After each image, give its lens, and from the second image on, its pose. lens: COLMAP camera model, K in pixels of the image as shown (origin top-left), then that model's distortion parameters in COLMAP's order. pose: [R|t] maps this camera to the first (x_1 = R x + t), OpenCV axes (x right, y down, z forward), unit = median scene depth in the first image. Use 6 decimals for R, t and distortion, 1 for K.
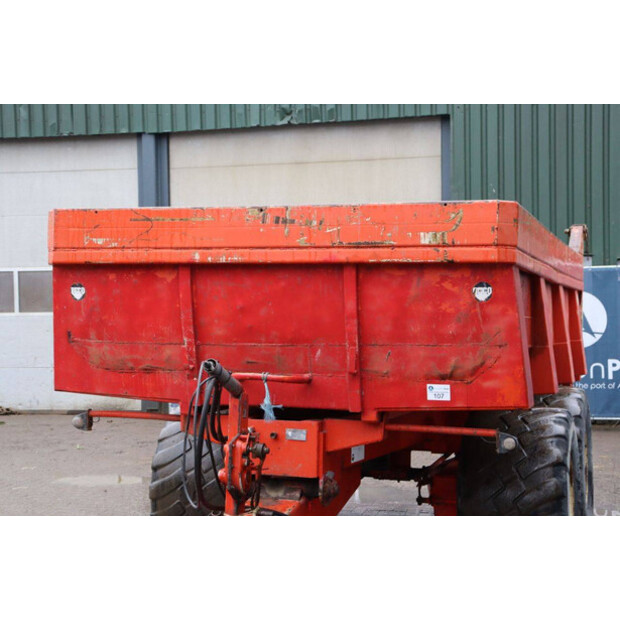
lens RADIAL K [[1163.1, 0, 310.0], [0, 1163.1, 310.0], [0, 0, 1]] dist [0.224054, 0.177343]
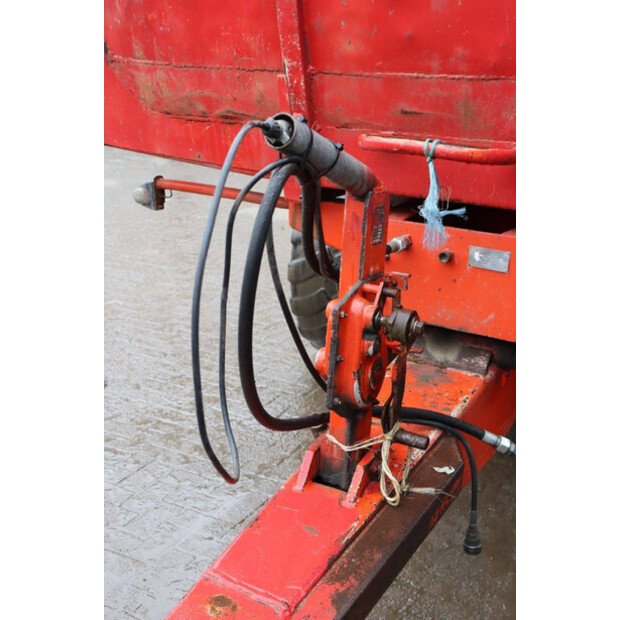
lens RADIAL K [[795.5, 0, 320.9], [0, 795.5, 310.6], [0, 0, 1]] dist [0.043972, 0.055746]
pose [[0.976617, 0.081714, -0.198852, -0.012511], [-0.015291, 0.949009, 0.314879, 0.018207], [0.214442, -0.304476, 0.928067, 0.650256]]
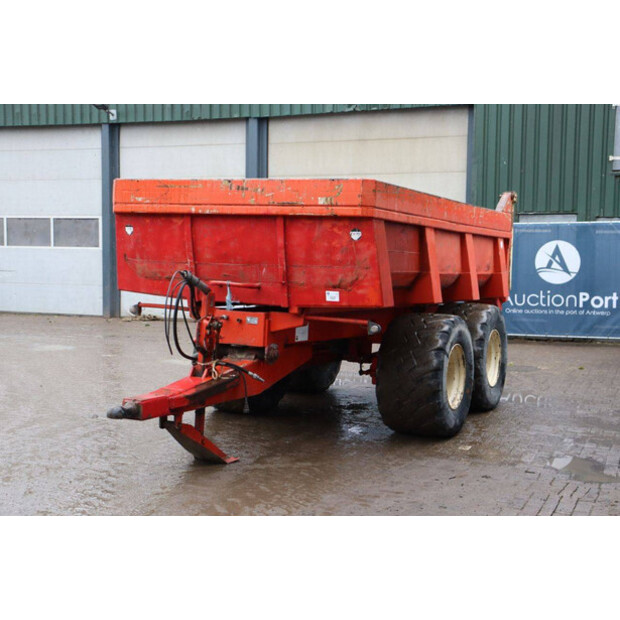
lens RADIAL K [[1001.8, 0, 310.0], [0, 1001.8, 310.0], [0, 0, 1]] dist [0.106143, 0.039826]
pose [[0.987148, 0.033392, -0.156281, 0.287053], [-0.024899, 0.998121, 0.055990, 0.011978], [0.157857, -0.051380, 0.986124, -0.367809]]
